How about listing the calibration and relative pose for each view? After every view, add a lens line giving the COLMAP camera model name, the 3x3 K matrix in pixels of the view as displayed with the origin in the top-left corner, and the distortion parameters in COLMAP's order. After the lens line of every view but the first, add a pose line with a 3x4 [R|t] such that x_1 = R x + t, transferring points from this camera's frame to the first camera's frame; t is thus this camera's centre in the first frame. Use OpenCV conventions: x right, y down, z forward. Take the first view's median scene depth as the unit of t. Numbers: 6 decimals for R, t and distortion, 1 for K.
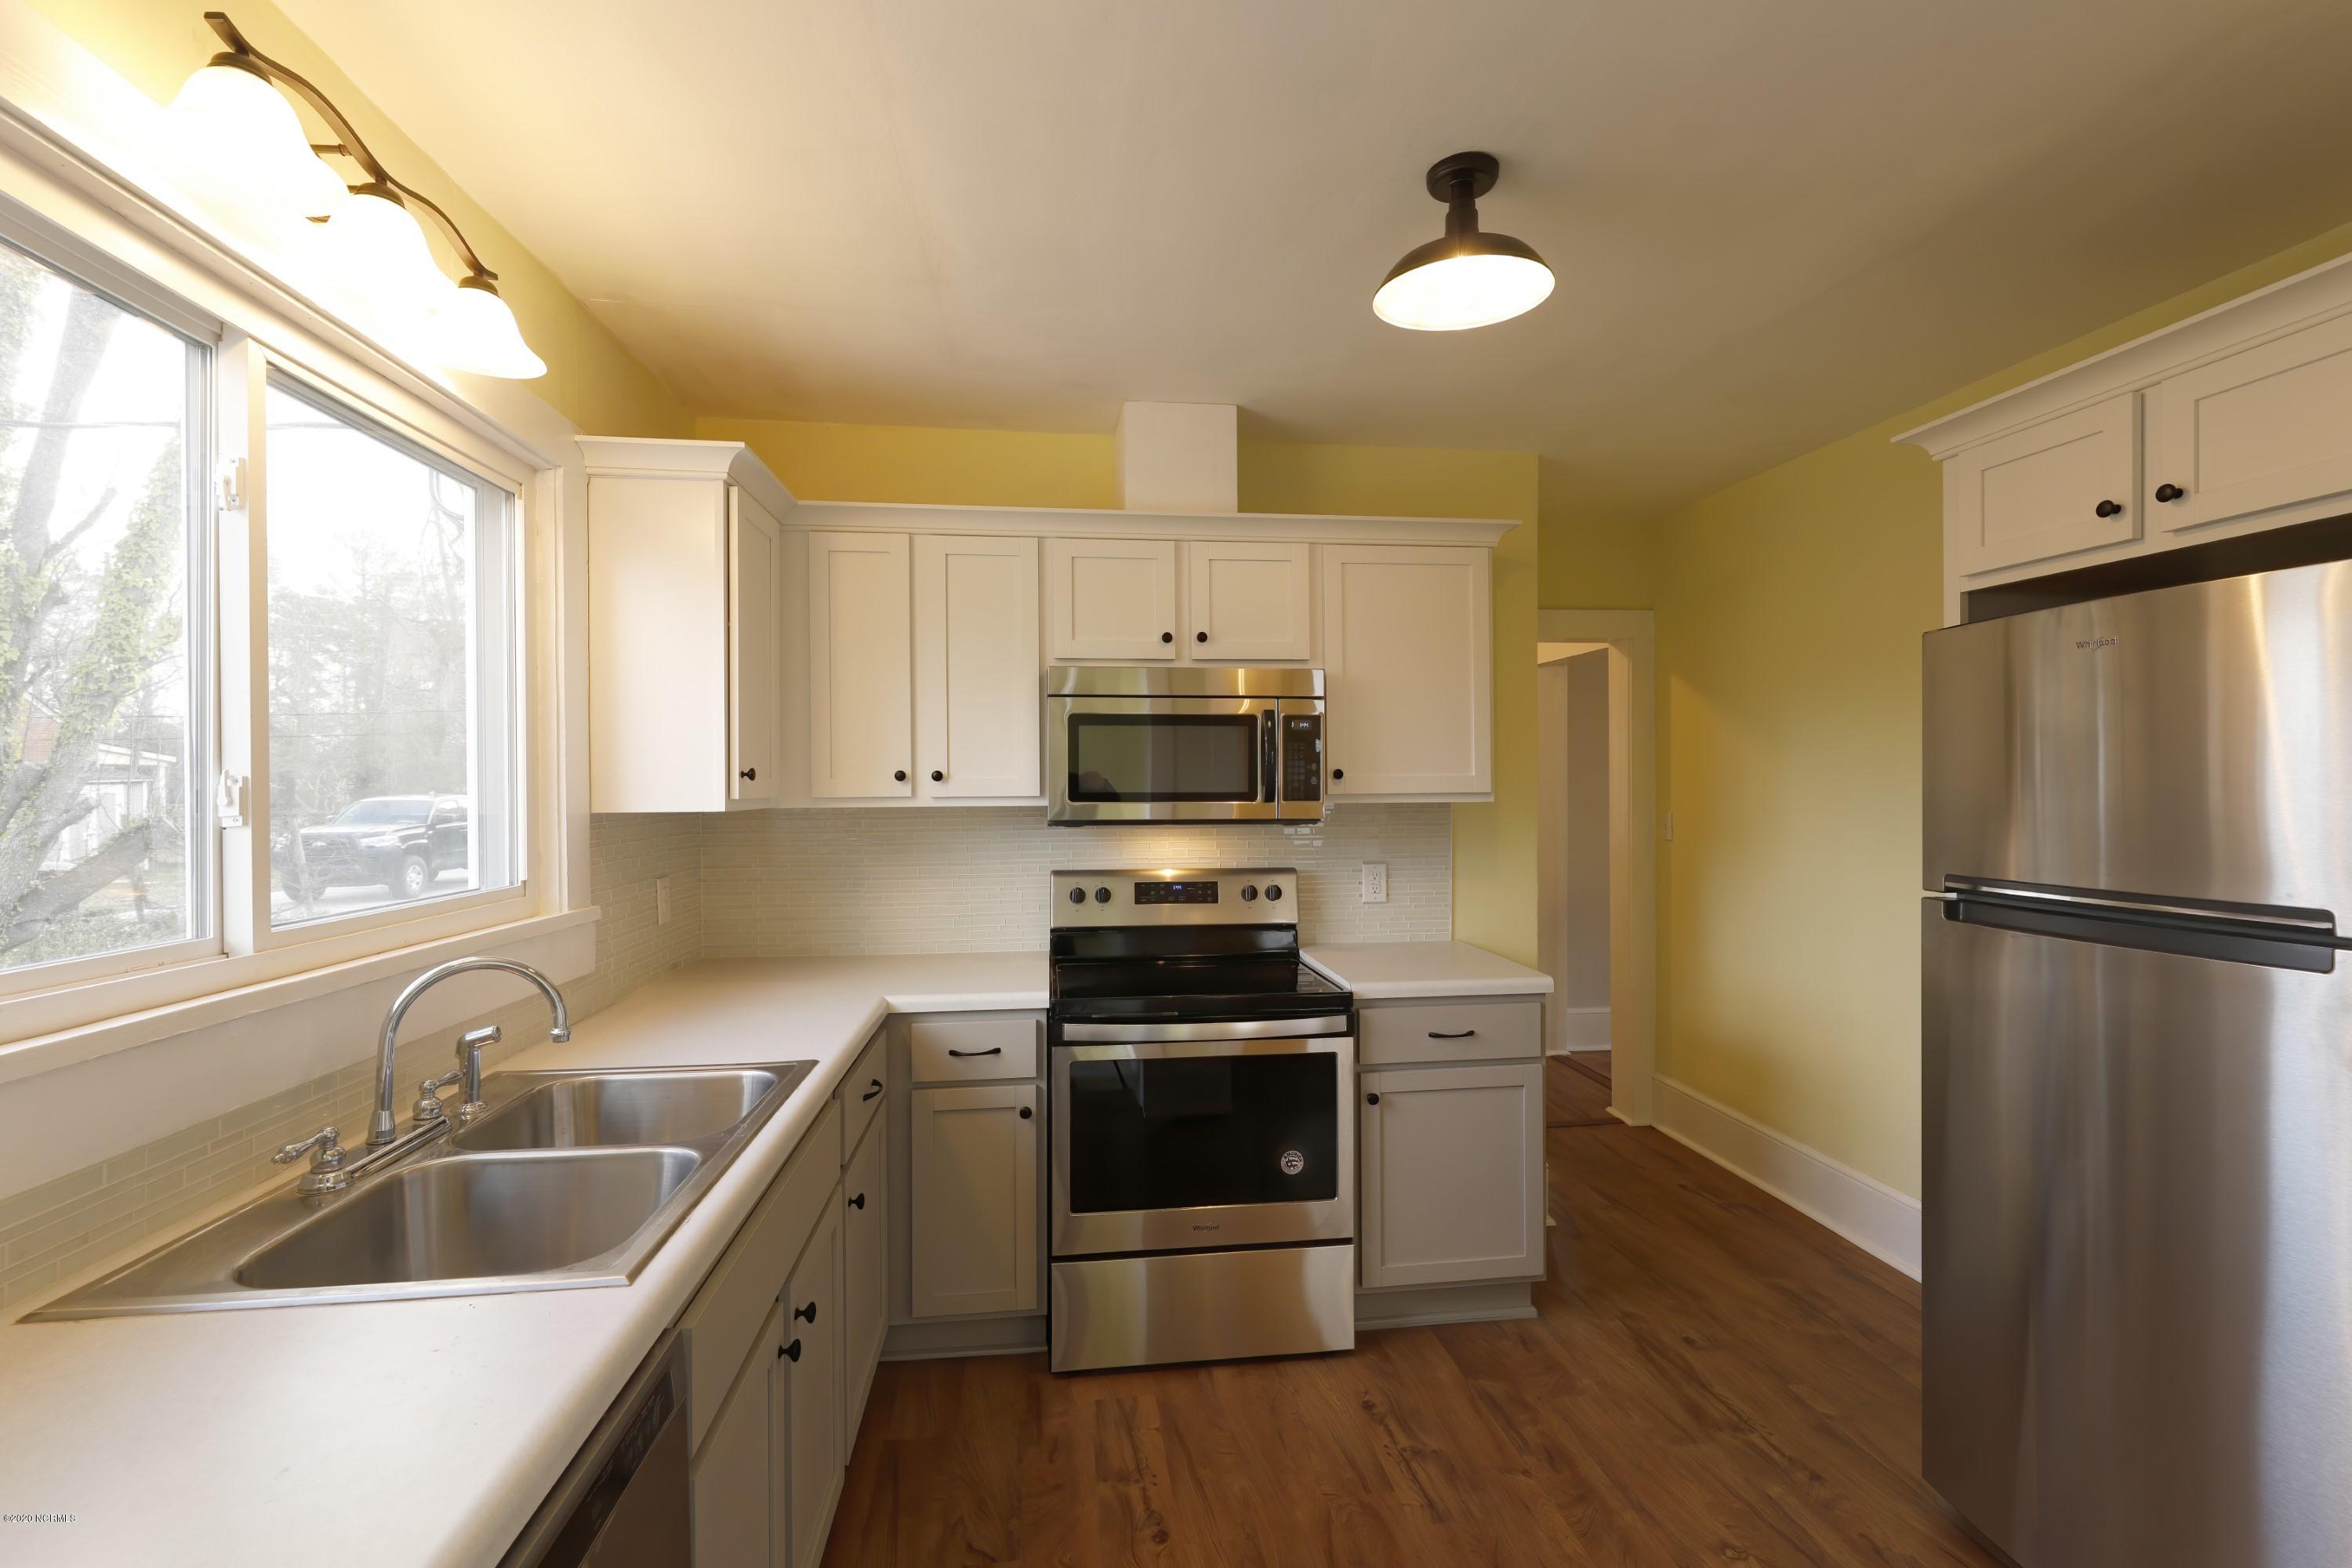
lens RADIAL K [[997.2, 0, 1196.7], [0, 997.2, 782.6], [0, 0, 1]] dist [0.007421, -0.001533]
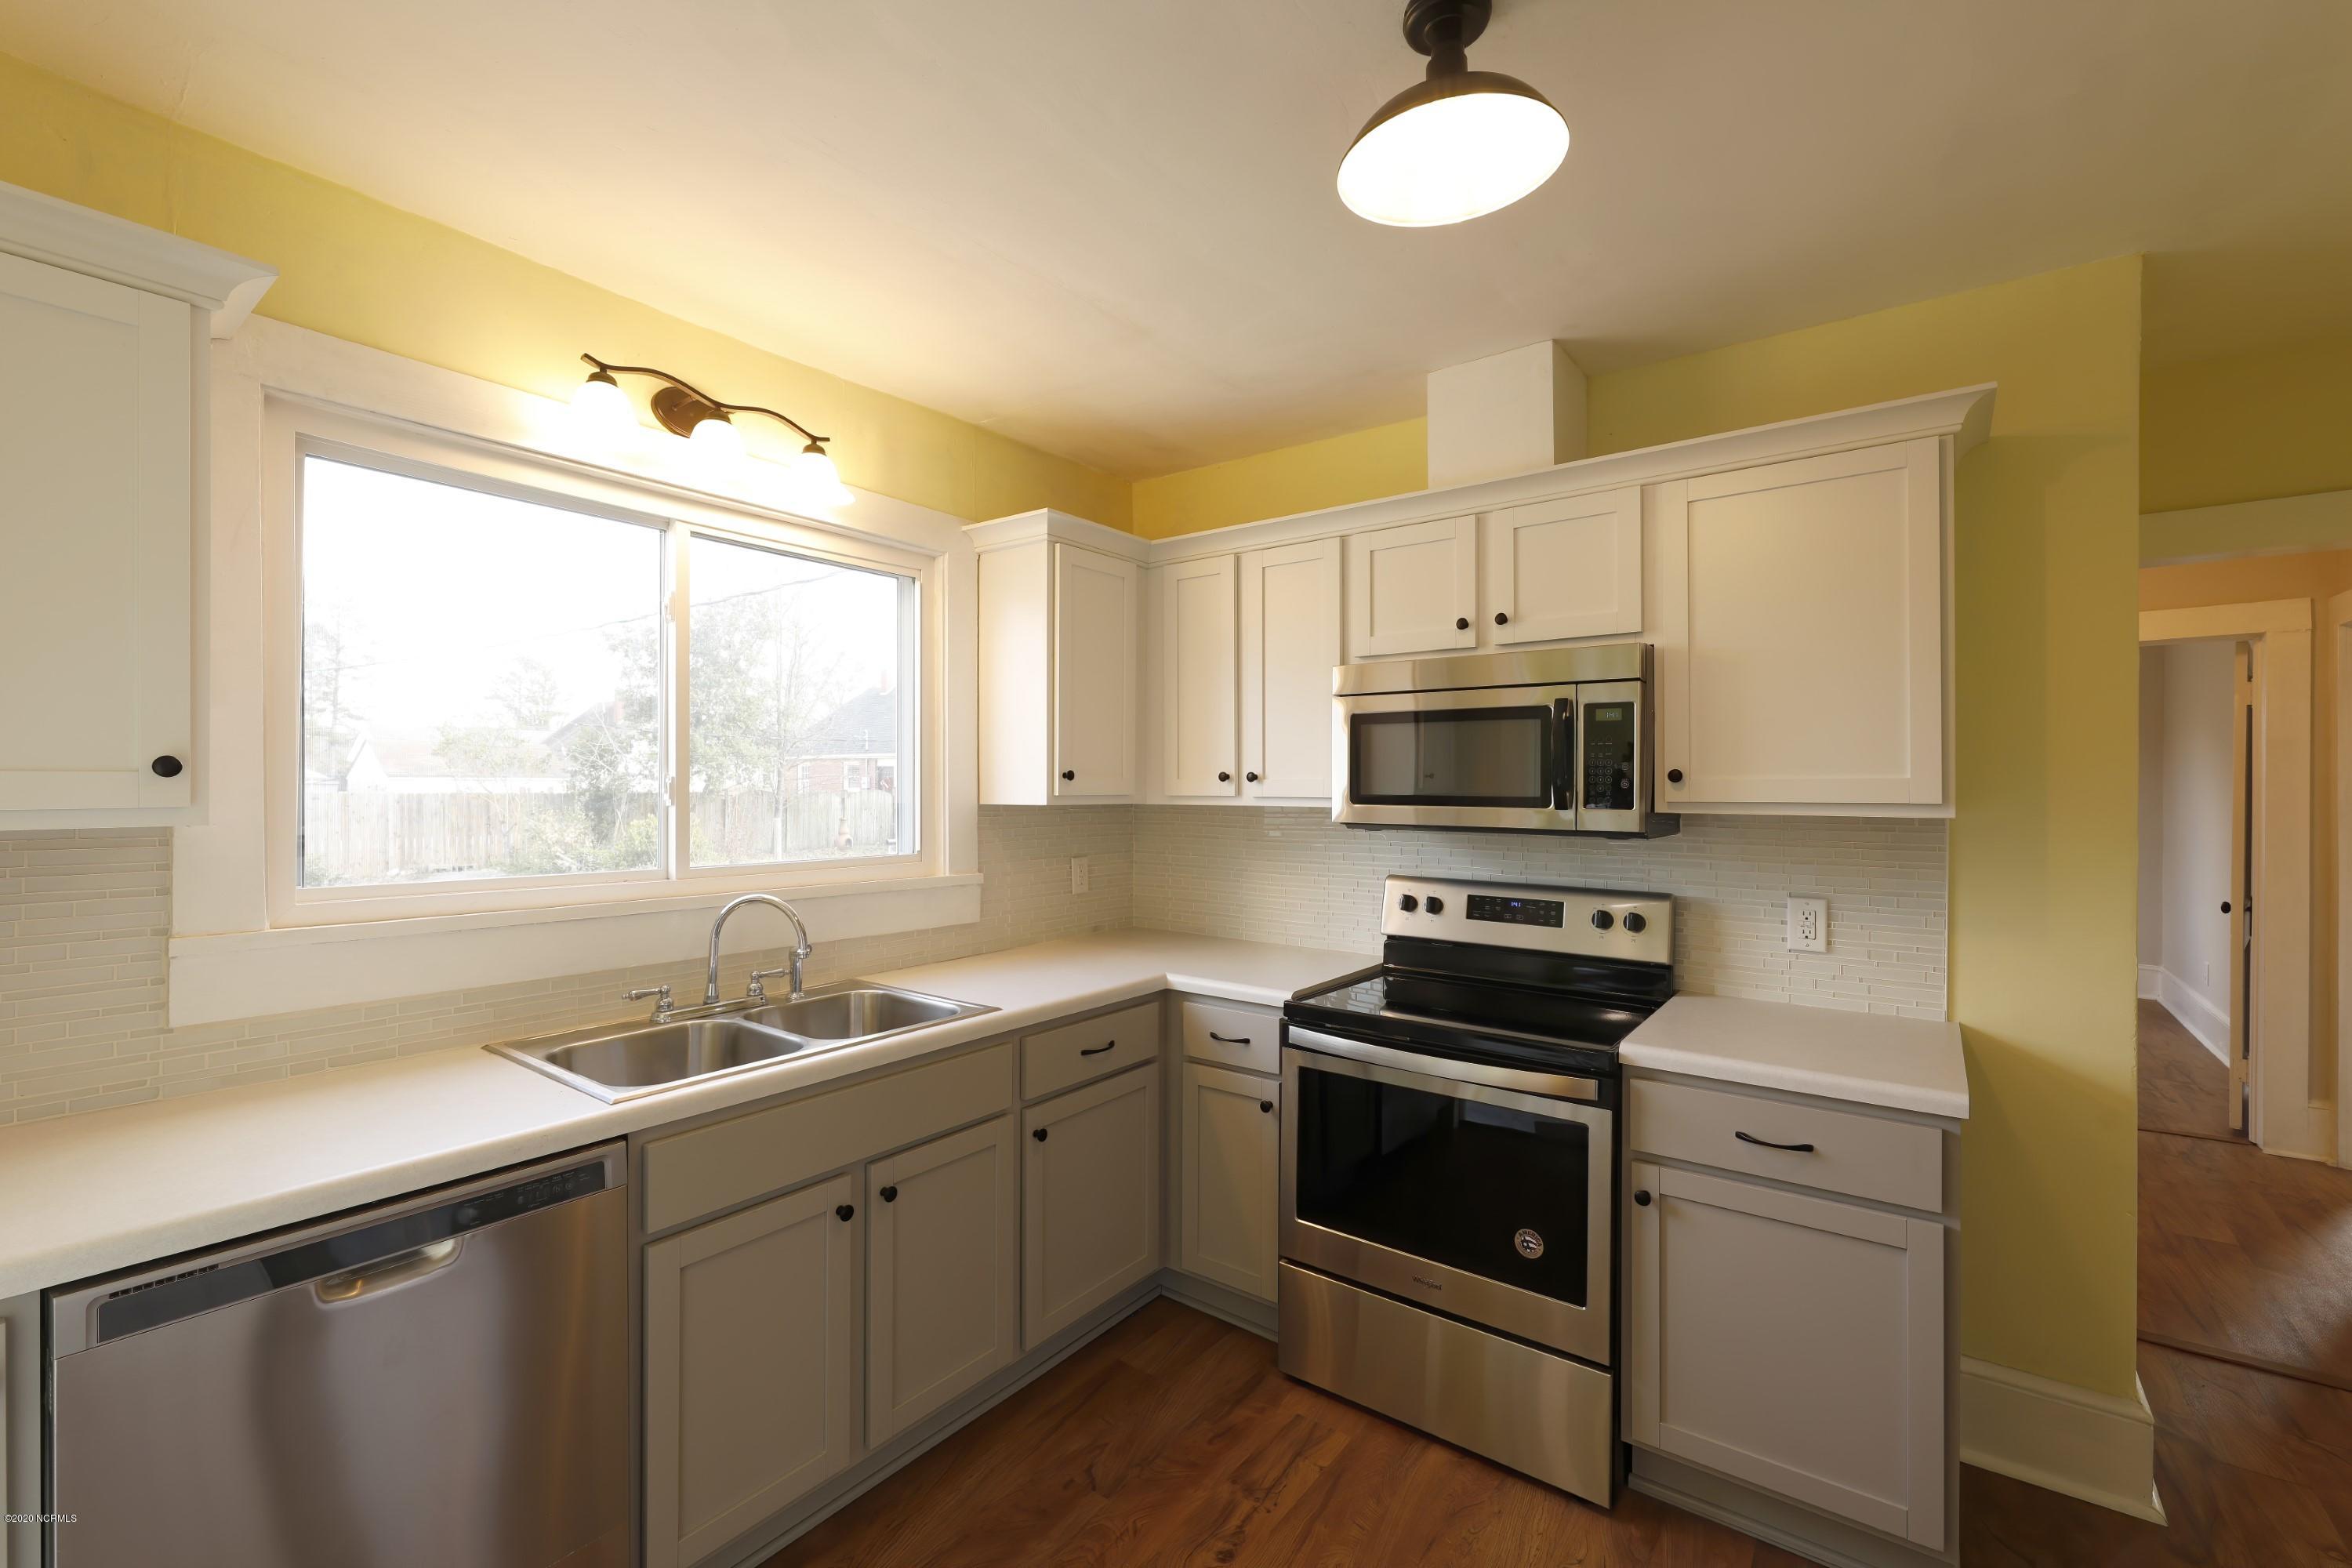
lens RADIAL K [[997.2, 0, 1199.4], [0, 997.2, 780.7], [0, 0, 1]] dist [0.007421, -0.001533]
pose [[0.718026, 0.004366, -0.696002, 0.464511], [-0.005814, 0.999983, 0.000274, -0.002829], [0.695992, 0.003849, 0.718039, 0.206372]]
